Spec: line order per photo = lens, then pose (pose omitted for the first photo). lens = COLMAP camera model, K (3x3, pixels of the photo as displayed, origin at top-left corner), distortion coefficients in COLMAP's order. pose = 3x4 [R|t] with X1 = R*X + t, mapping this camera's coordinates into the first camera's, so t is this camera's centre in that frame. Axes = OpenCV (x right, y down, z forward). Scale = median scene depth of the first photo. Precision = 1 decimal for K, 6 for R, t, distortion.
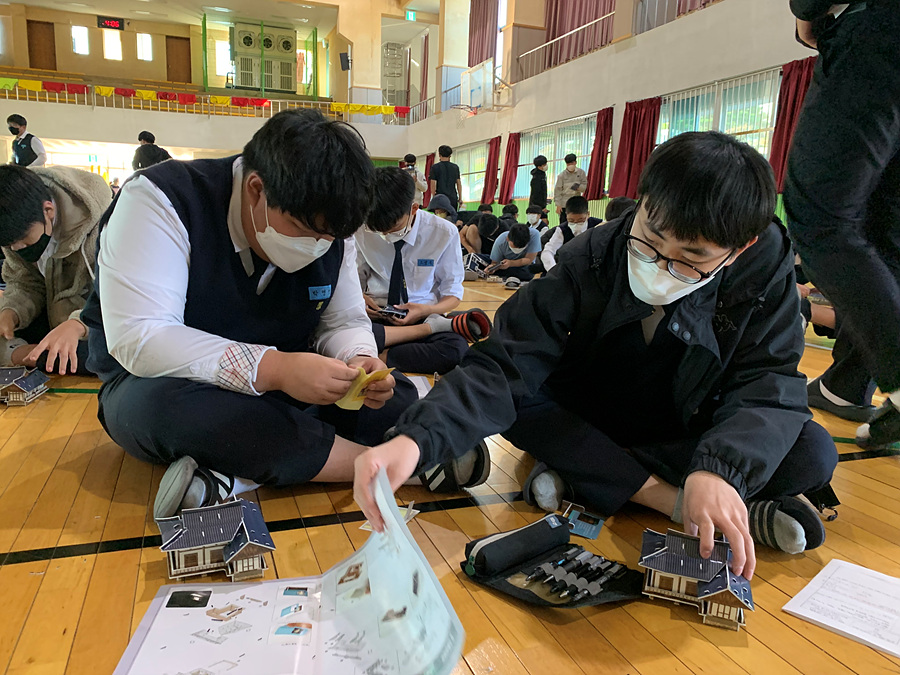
lens RADIAL K [[690.2, 0, 449.5], [0, 690.2, 342.3], [0, 0, 1]] dist [0.017159, -0.019631]
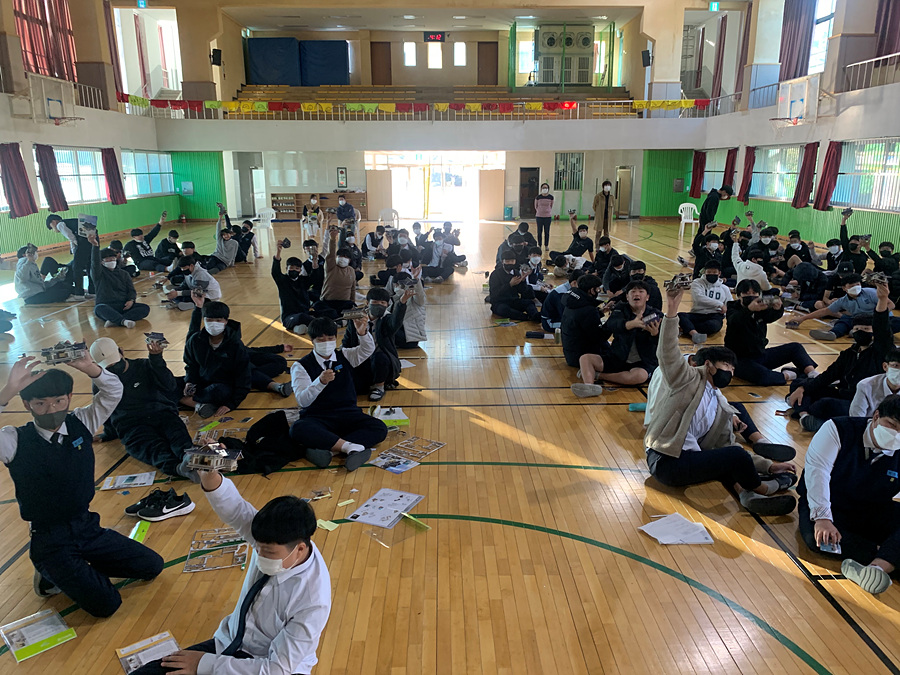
lens RADIAL K [[690.2, 0, 451.9], [0, 690.2, 337.1], [0, 0, 1]] dist [0.017159, -0.019631]
pose [[0.943076, 0.044441, -0.329594, -0.056550], [-0.021809, 0.997163, 0.072048, -0.042899], [0.331861, -0.060759, 0.941370, -0.114000]]
